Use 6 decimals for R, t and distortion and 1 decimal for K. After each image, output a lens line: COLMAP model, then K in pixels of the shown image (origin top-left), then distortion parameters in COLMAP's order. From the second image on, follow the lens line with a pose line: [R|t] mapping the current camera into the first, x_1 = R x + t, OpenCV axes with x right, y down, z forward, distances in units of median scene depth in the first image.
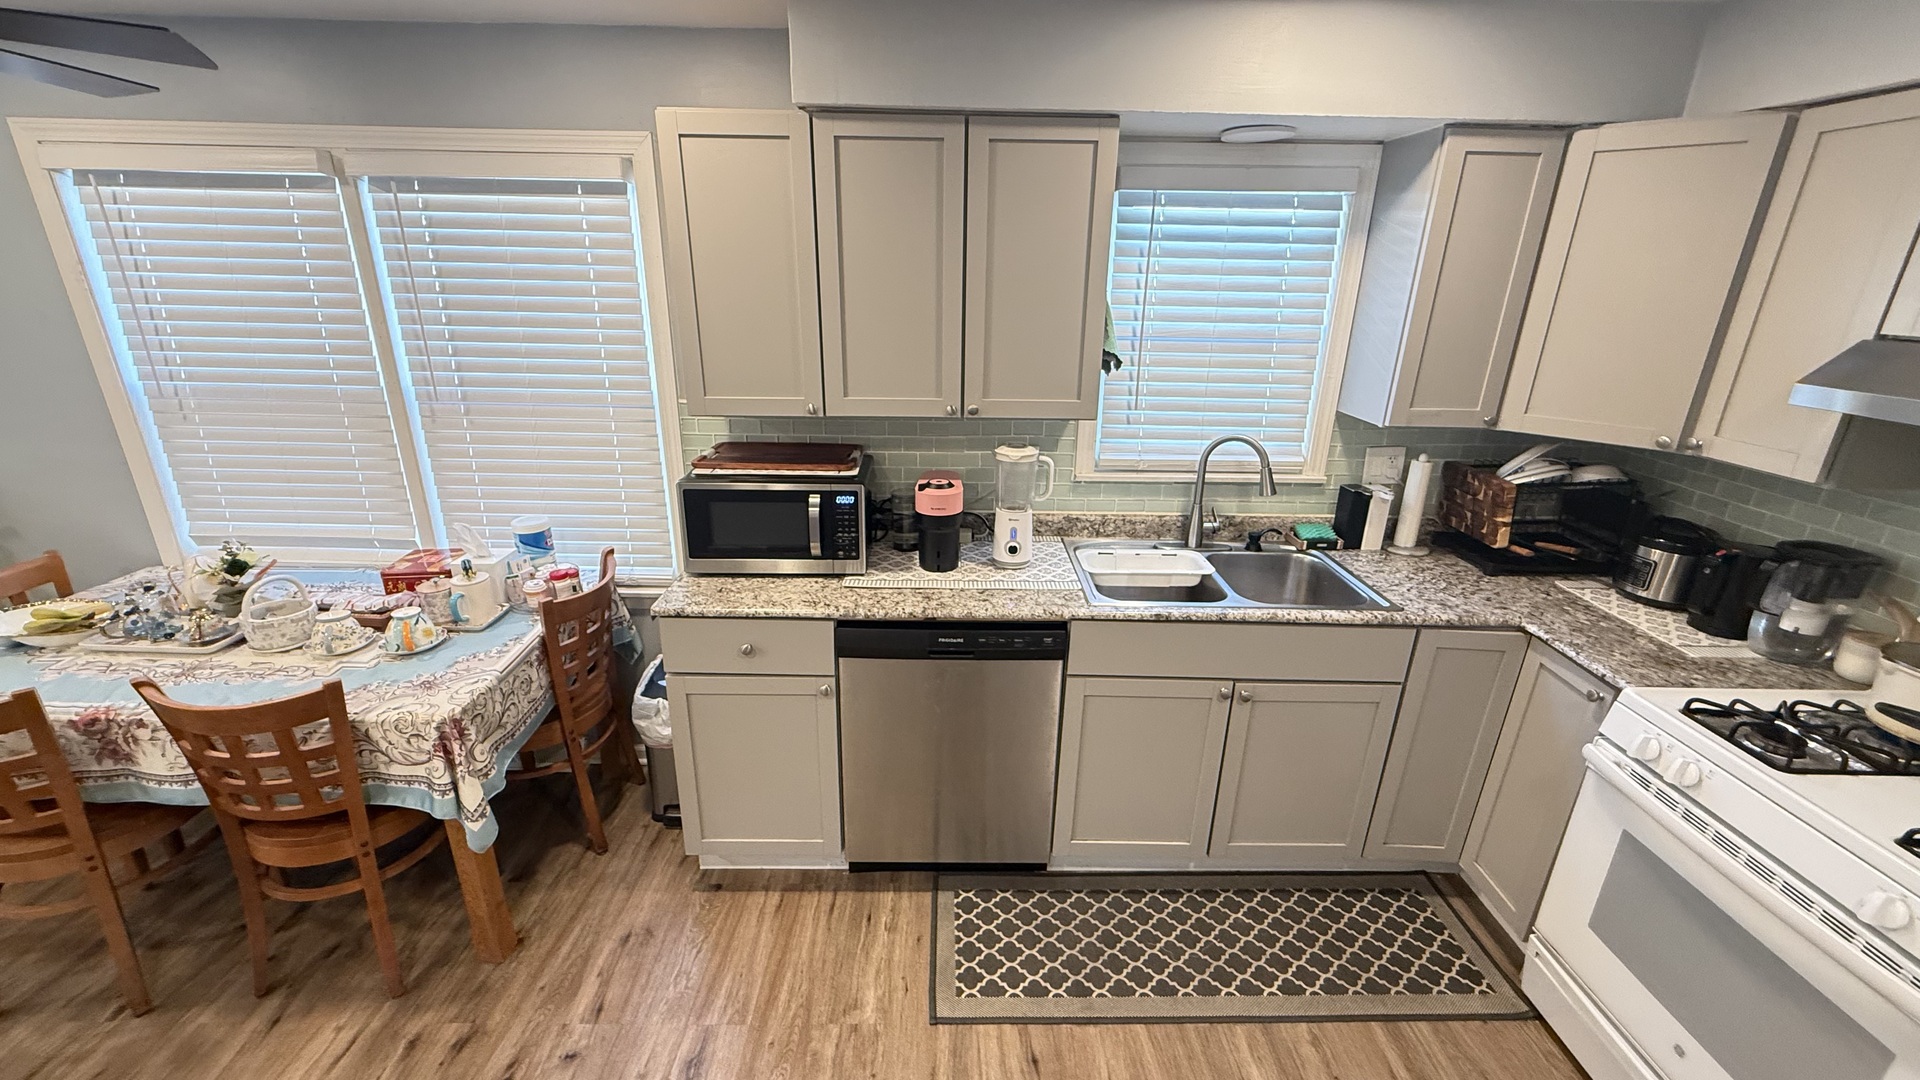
lens RADIAL K [[767.8, 0, 962.7], [0, 767.8, 540.0], [0, 0, 1]] dist [0.002119, -0.000076]
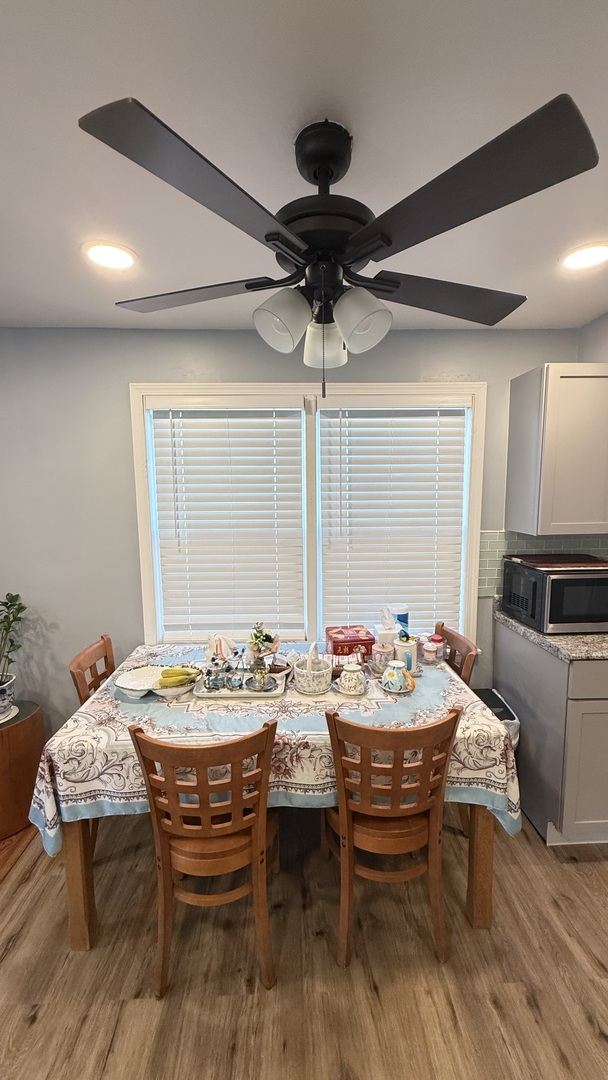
lens RADIAL K [[431.9, 0, 303.9], [0, 431.9, 540.8], [0, 0, 1]] dist [0.002119, -0.000076]
pose [[0.999317, -0.030915, 0.020221, -0.906835], [0.034498, 0.976759, -0.211547, 0.029340], [-0.013211, 0.212100, 0.977159, 0.106683]]
